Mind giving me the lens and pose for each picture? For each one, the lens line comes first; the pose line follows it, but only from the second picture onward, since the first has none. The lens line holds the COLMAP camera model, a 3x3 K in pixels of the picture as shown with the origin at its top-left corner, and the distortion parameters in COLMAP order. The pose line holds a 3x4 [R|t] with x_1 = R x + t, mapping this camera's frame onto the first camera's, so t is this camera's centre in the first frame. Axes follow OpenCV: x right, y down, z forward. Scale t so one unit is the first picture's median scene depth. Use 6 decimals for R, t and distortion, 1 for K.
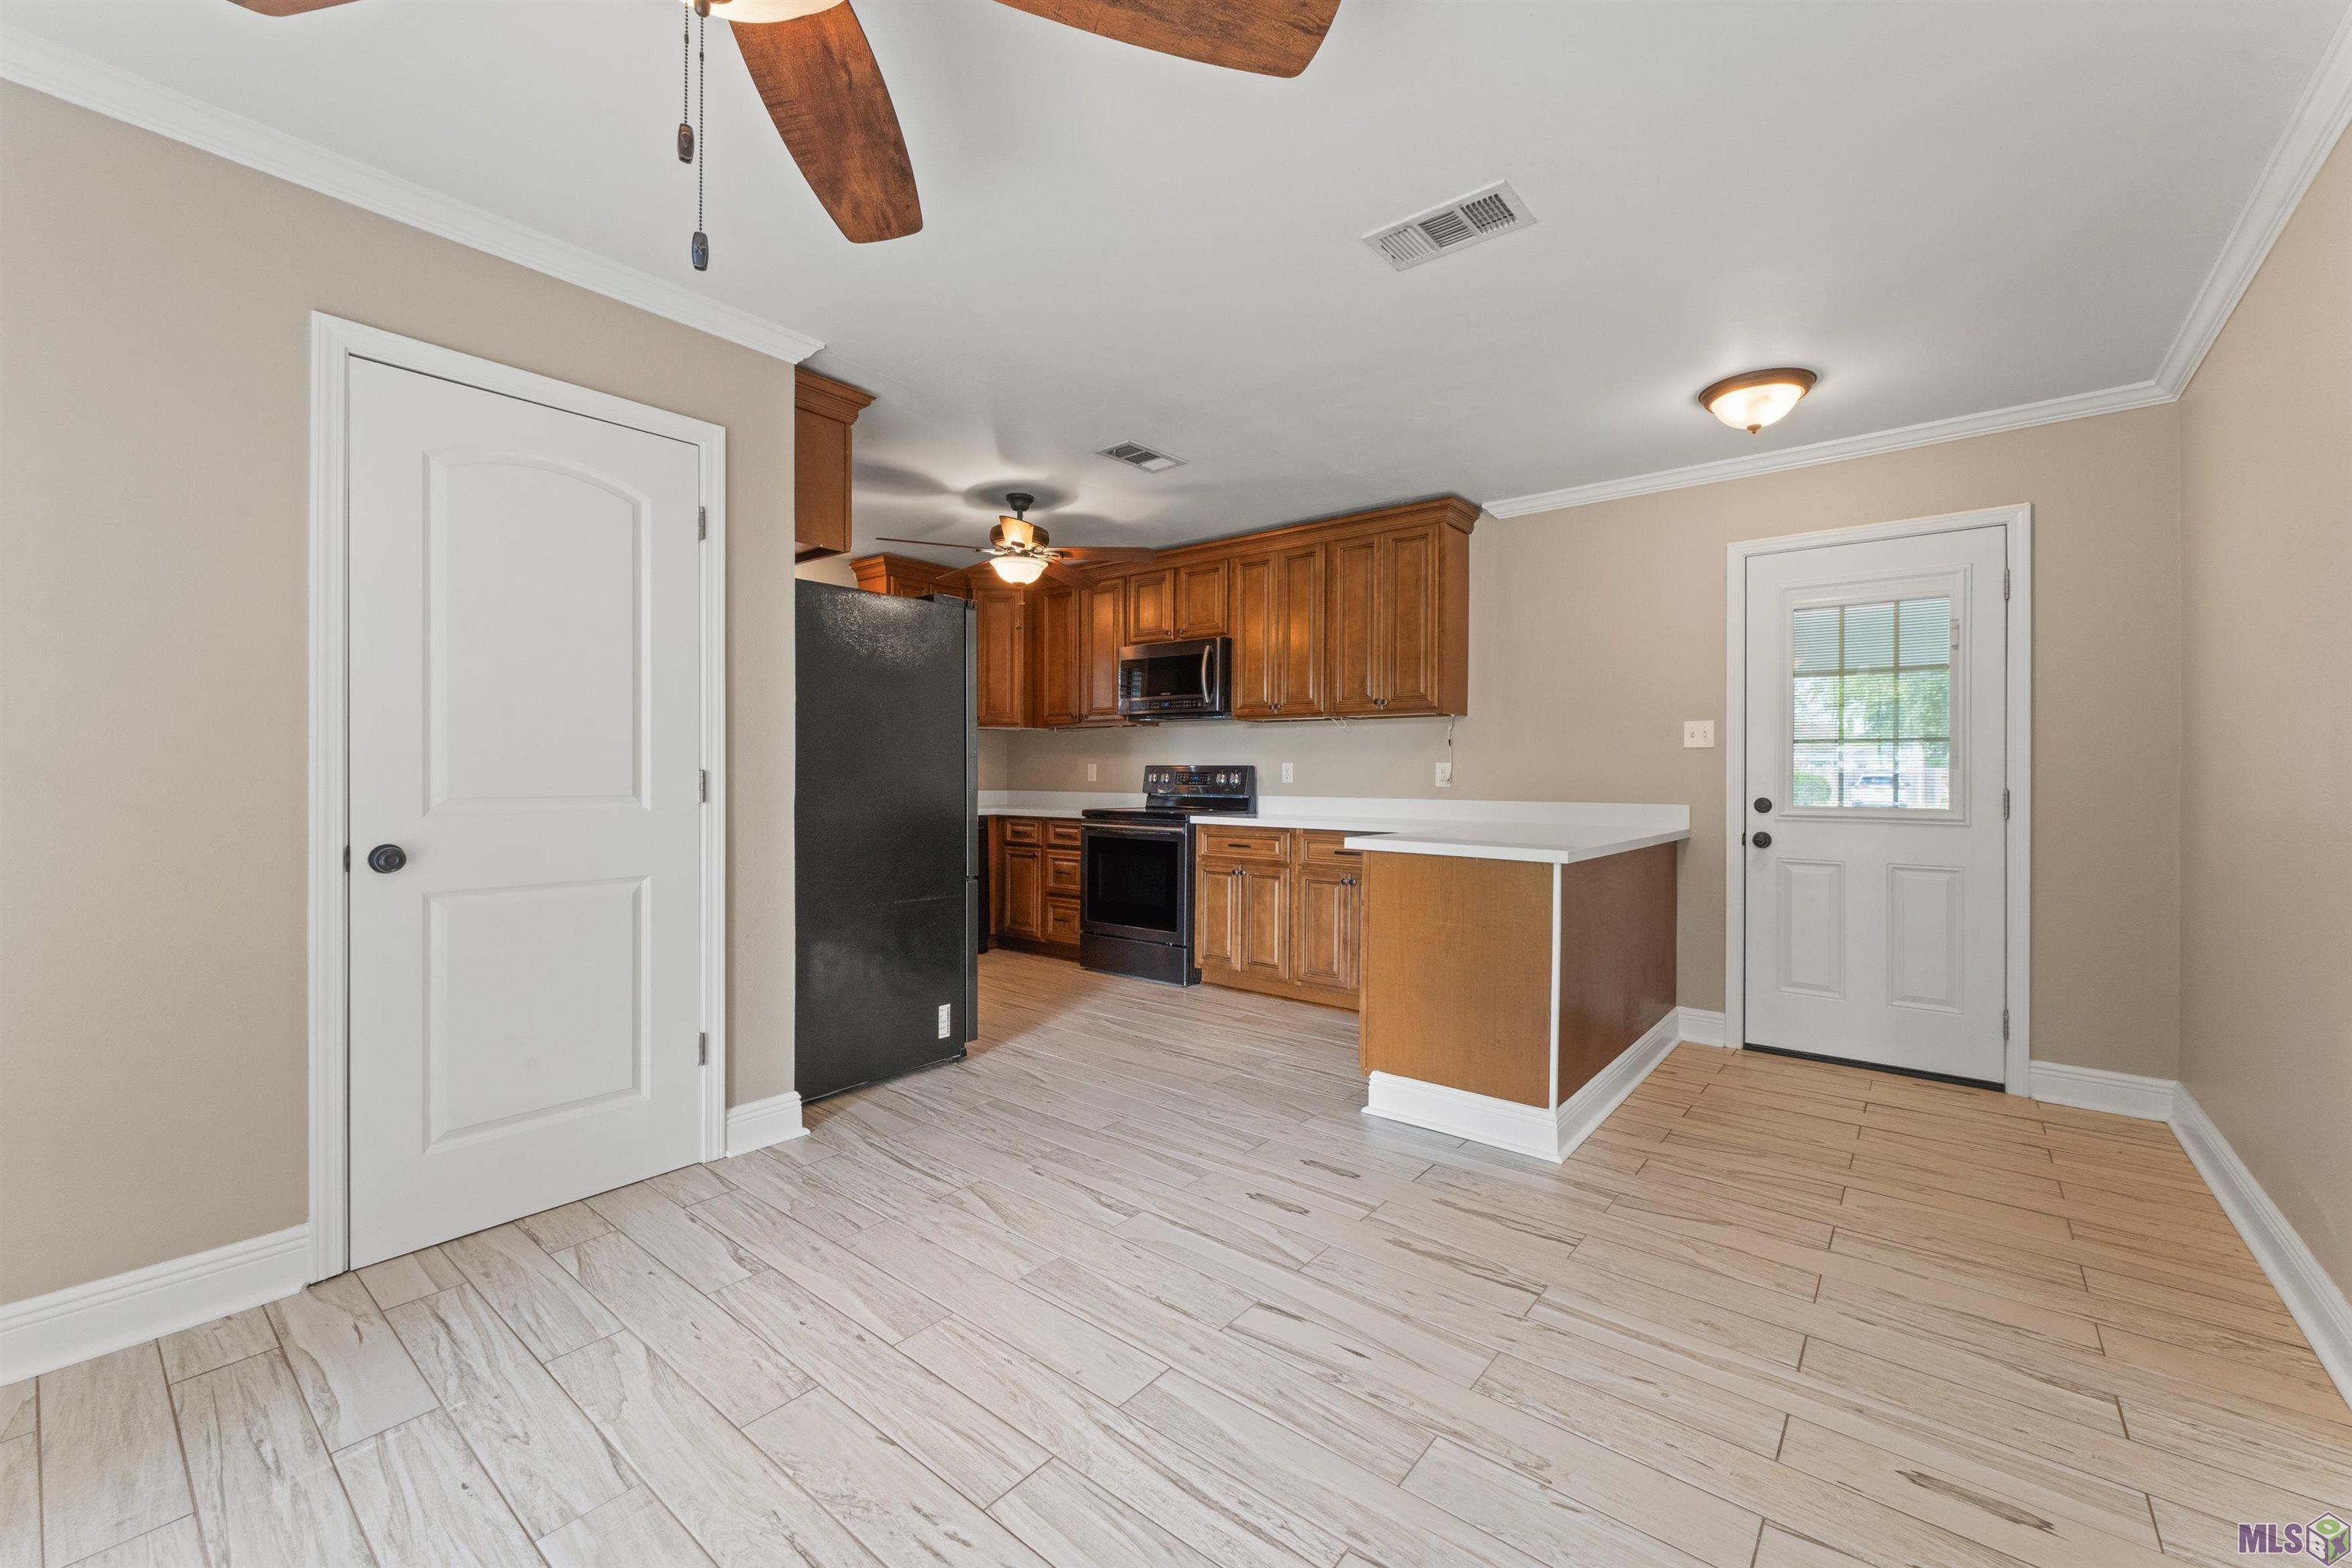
lens RADIAL K [[943.4, 0, 1168.9], [0, 943.4, 775.6], [0, 0, 1]] dist [0.000304, 0.000033]
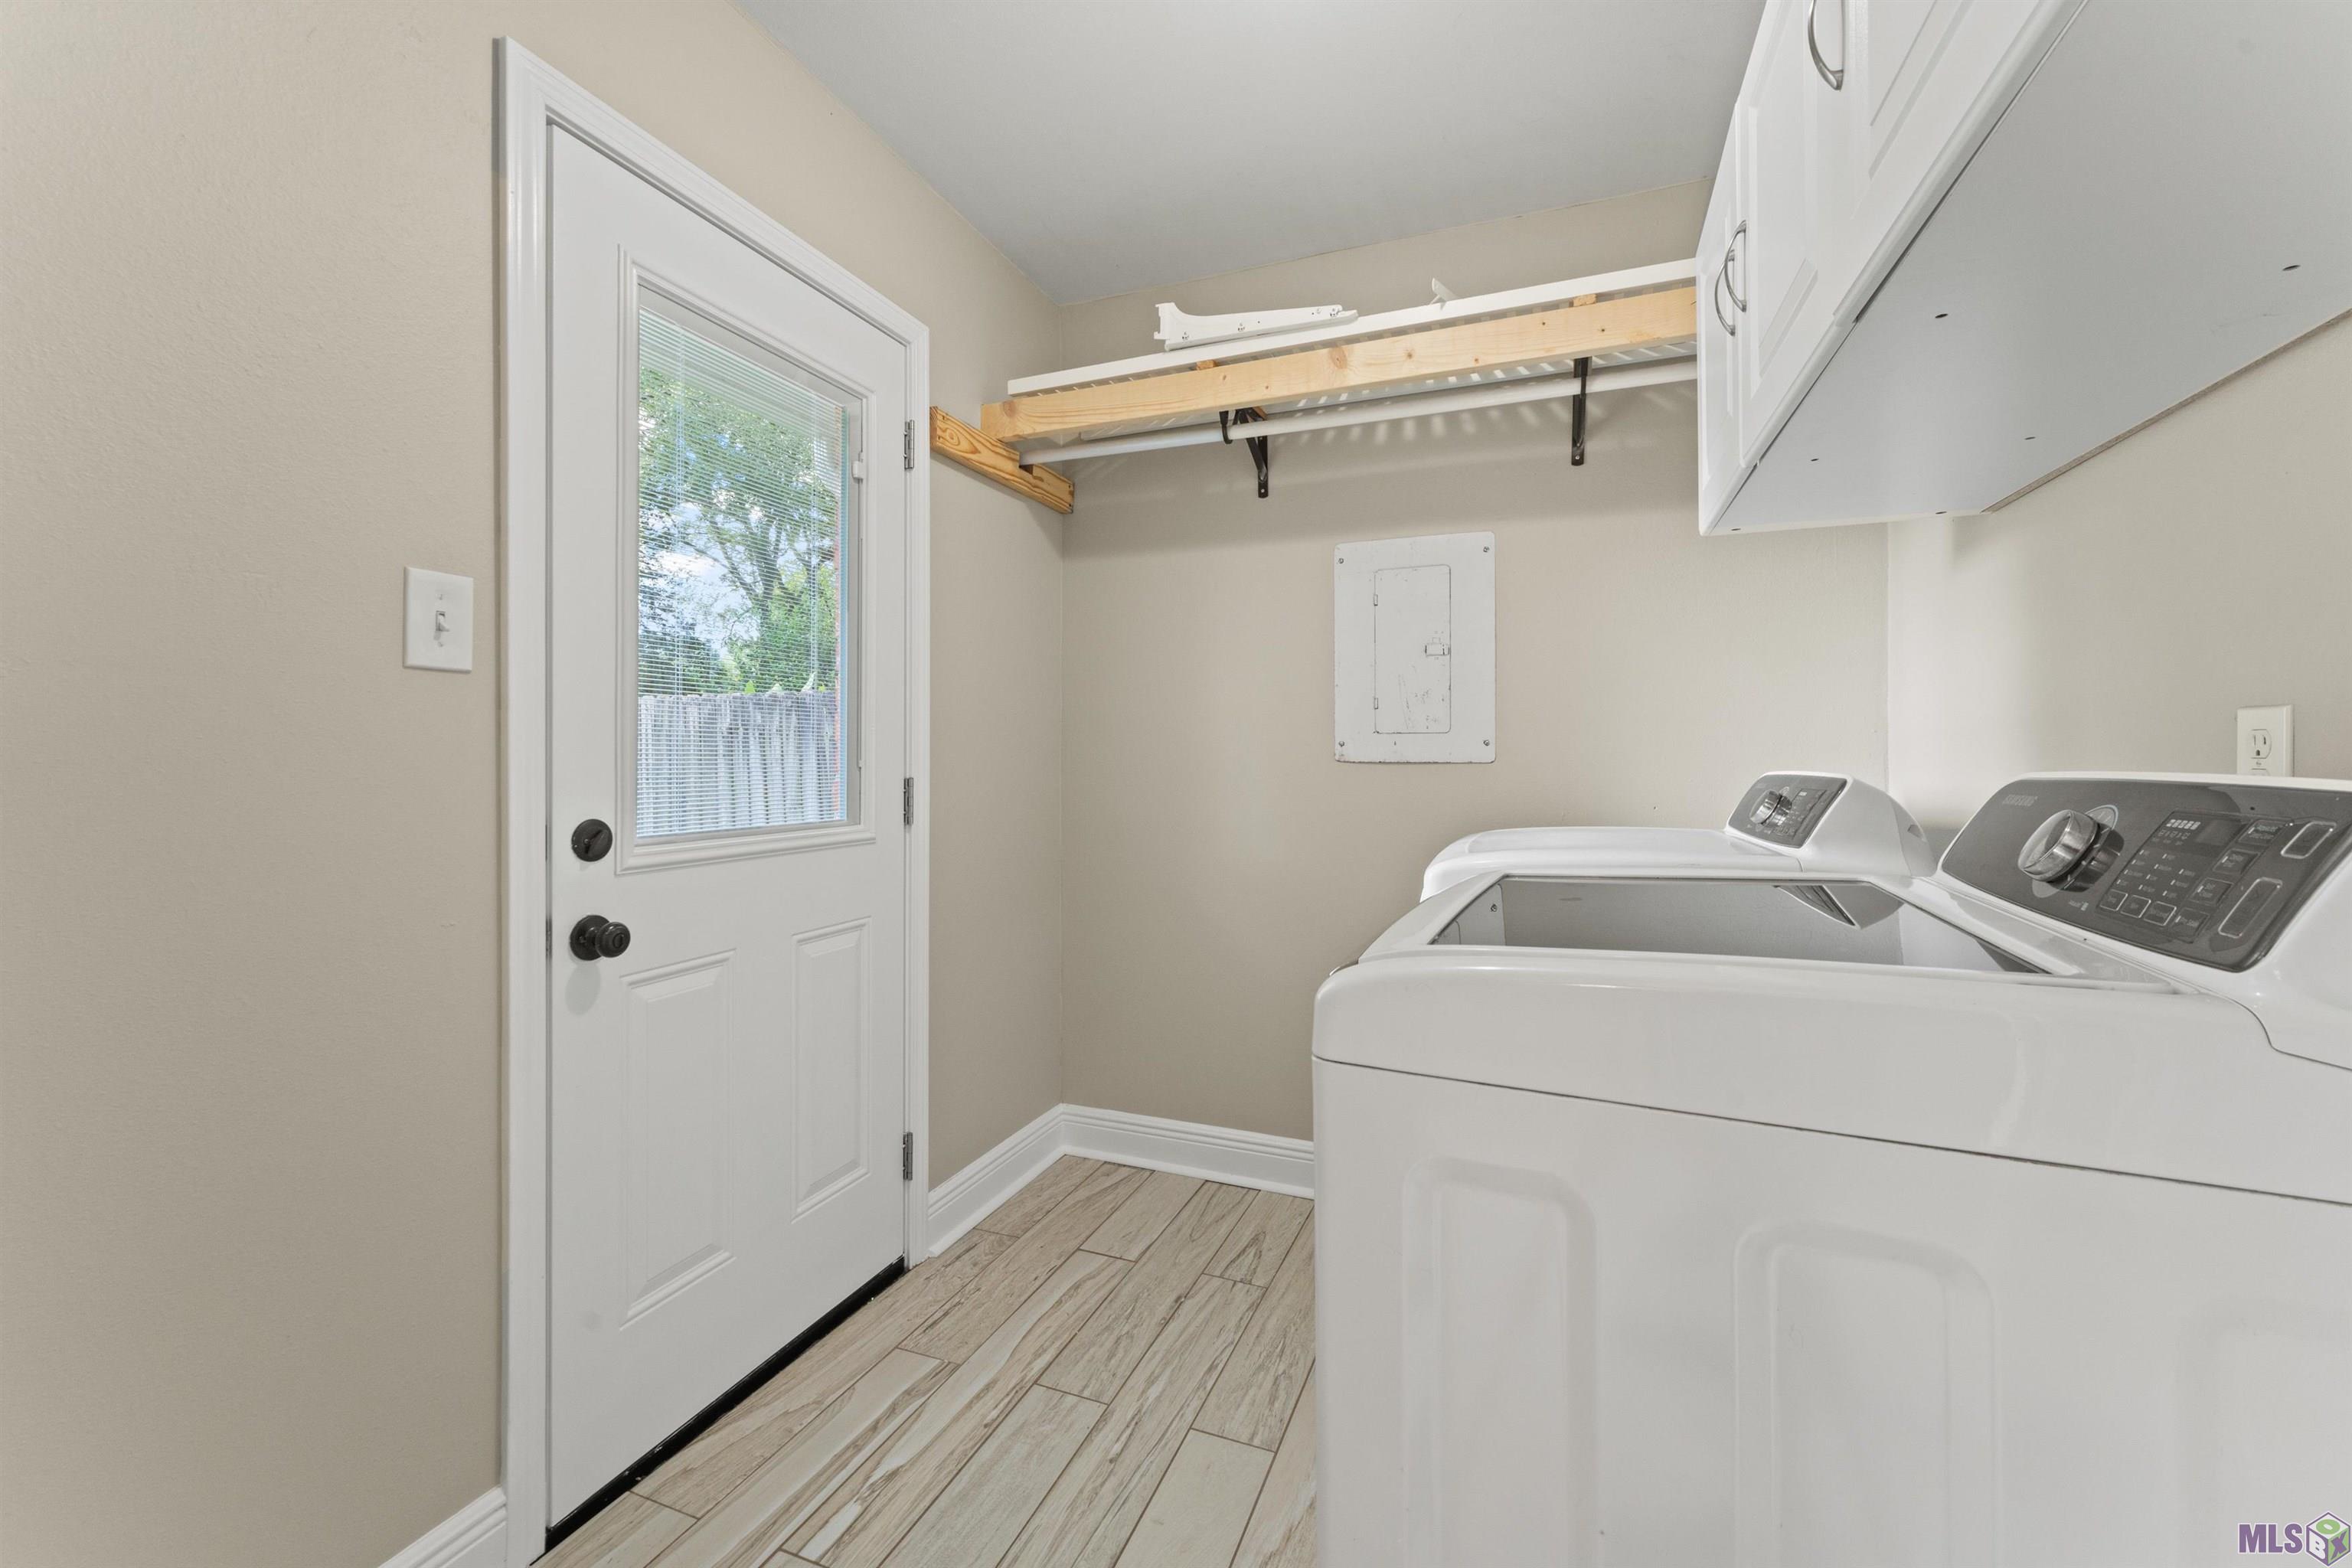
lens RADIAL K [[949.3, 0, 1162.7], [0, 949.3, 763.8], [0, 0, 1]] dist [-0.000285, -0.000044]
pose [[-0.291916, -0.013378, 0.956350, 0.188053], [-0.002000, 0.999909, 0.013377, -0.002688], [-0.956442, 0.001992, -0.291916, 0.767301]]
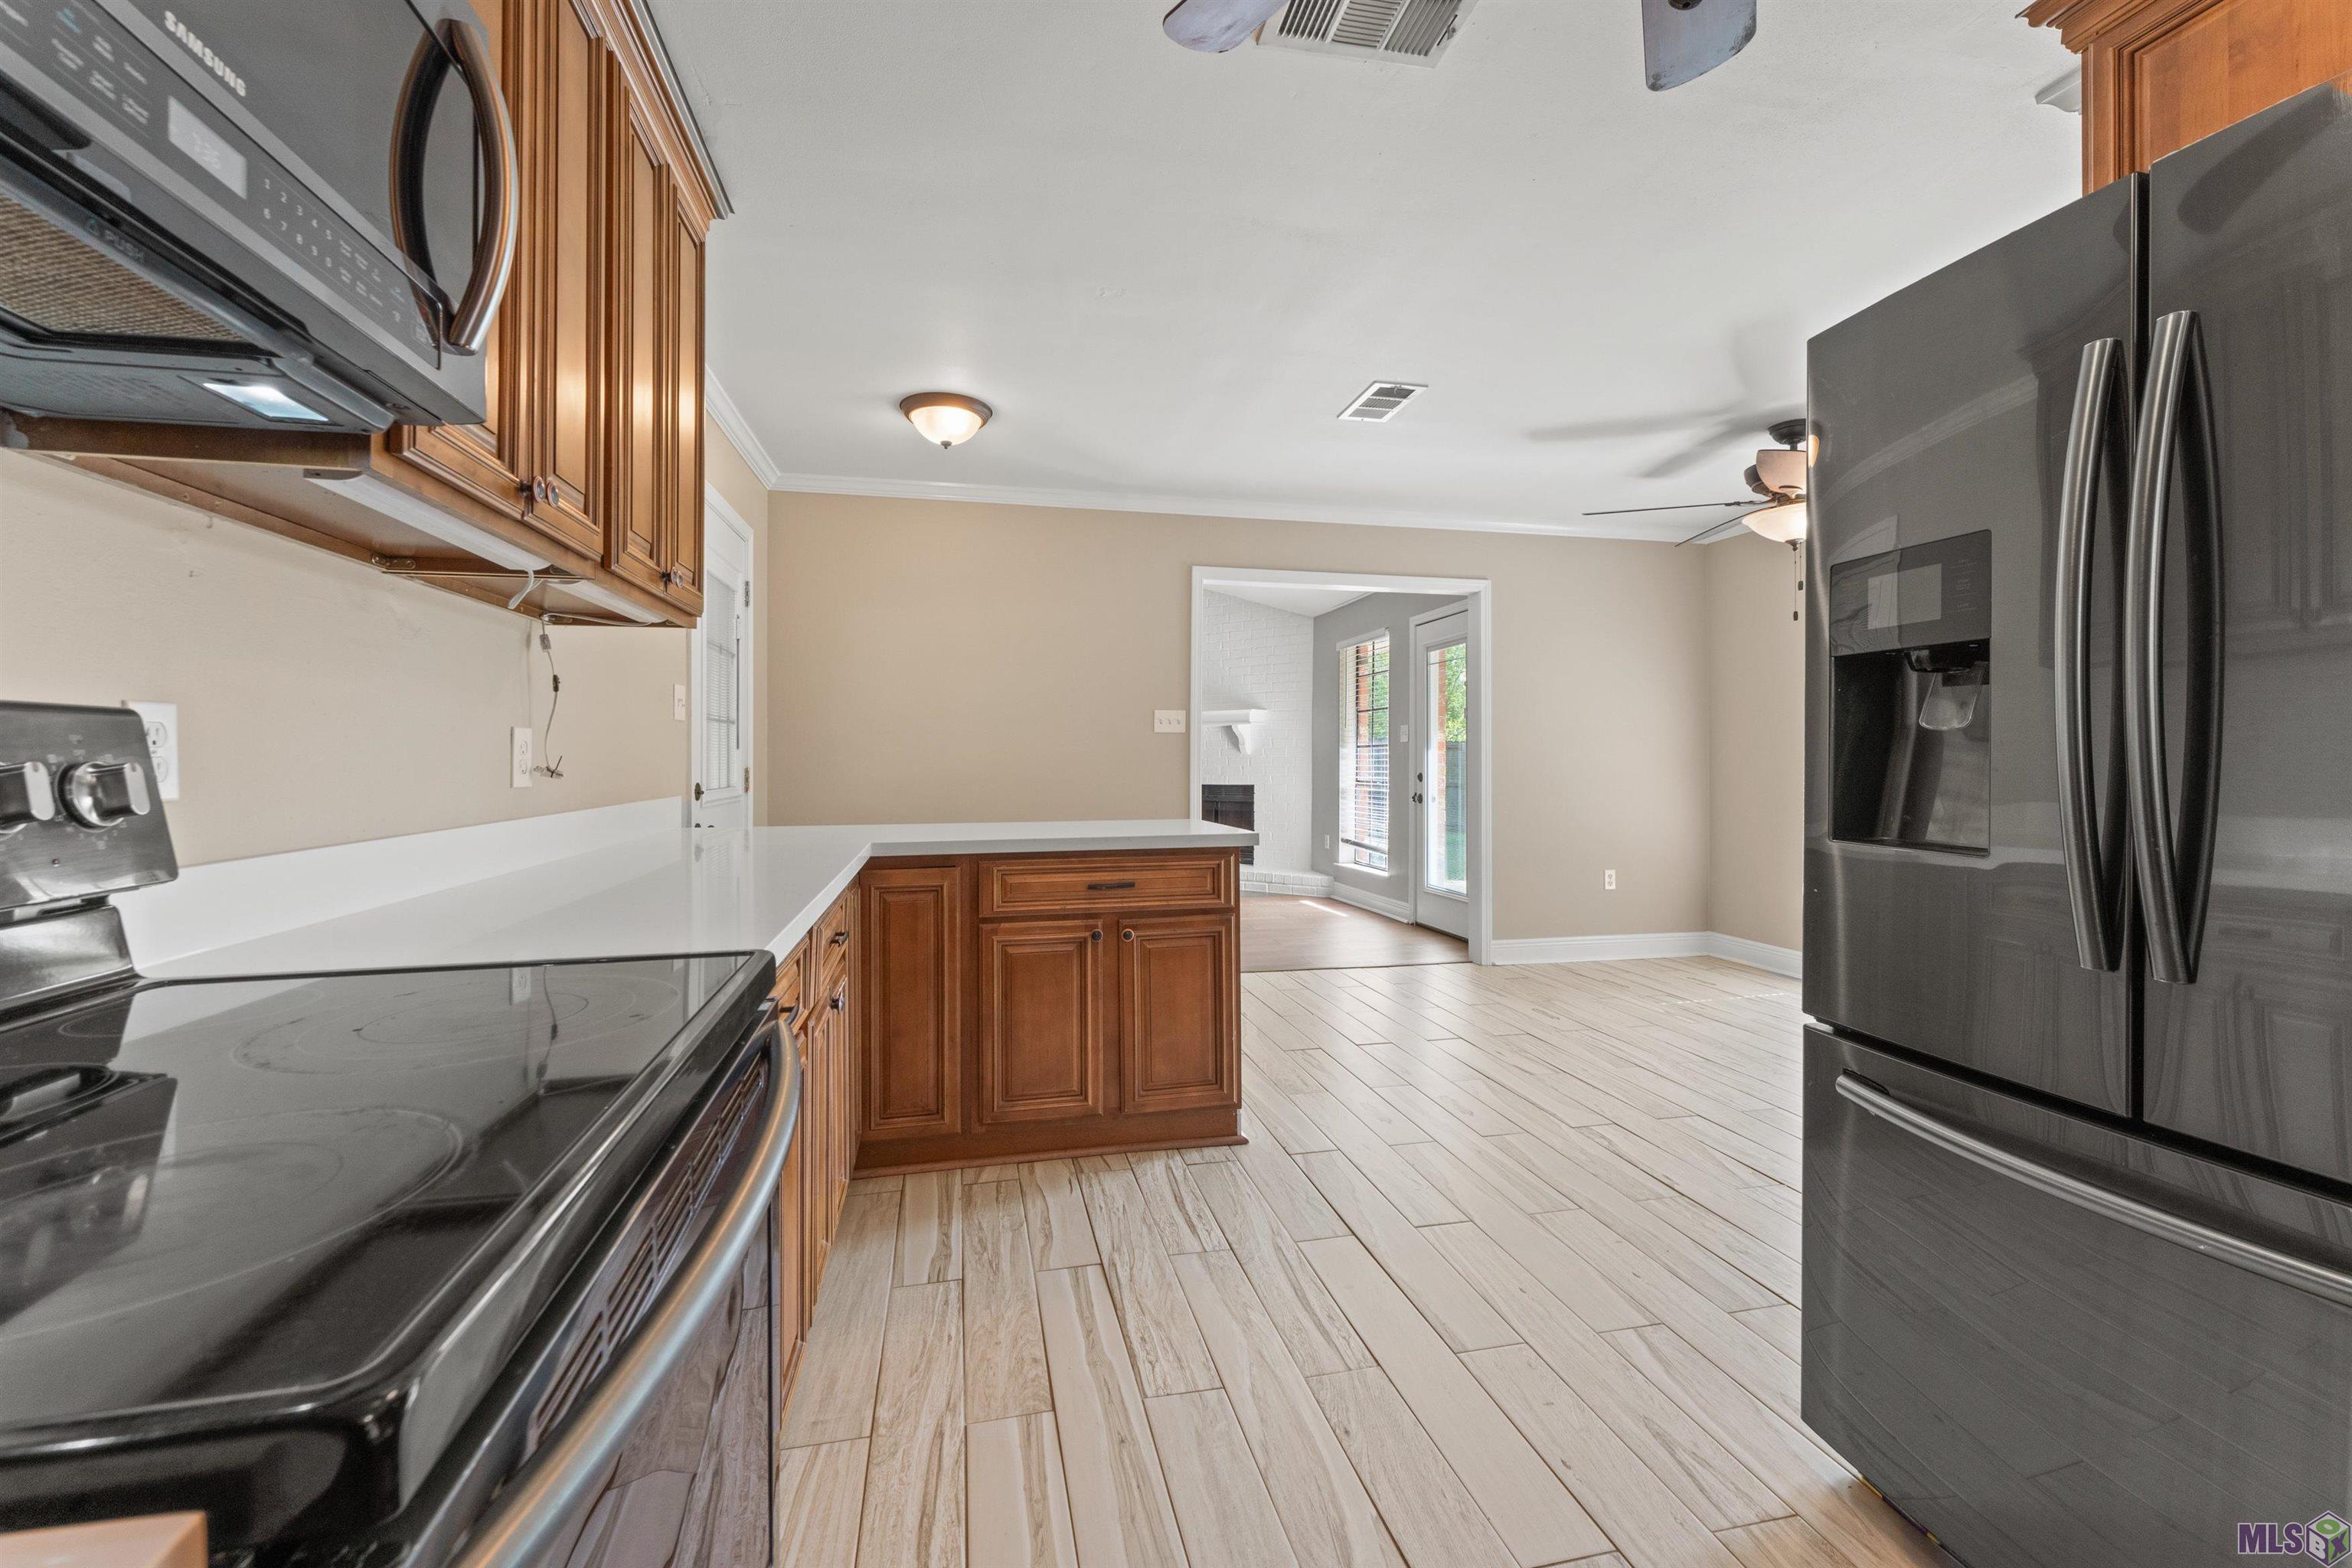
lens RADIAL K [[951.8, 0, 1171.3], [0, 951.8, 783.9], [0, 0, 1]] dist [-0.000051, 0.000007]
pose [[-0.787212, -0.021101, 0.616321, -0.190229], [-0.003626, 0.999556, 0.029590, -0.002604], [-0.616672, 0.021058, -0.786939, 1.193616]]
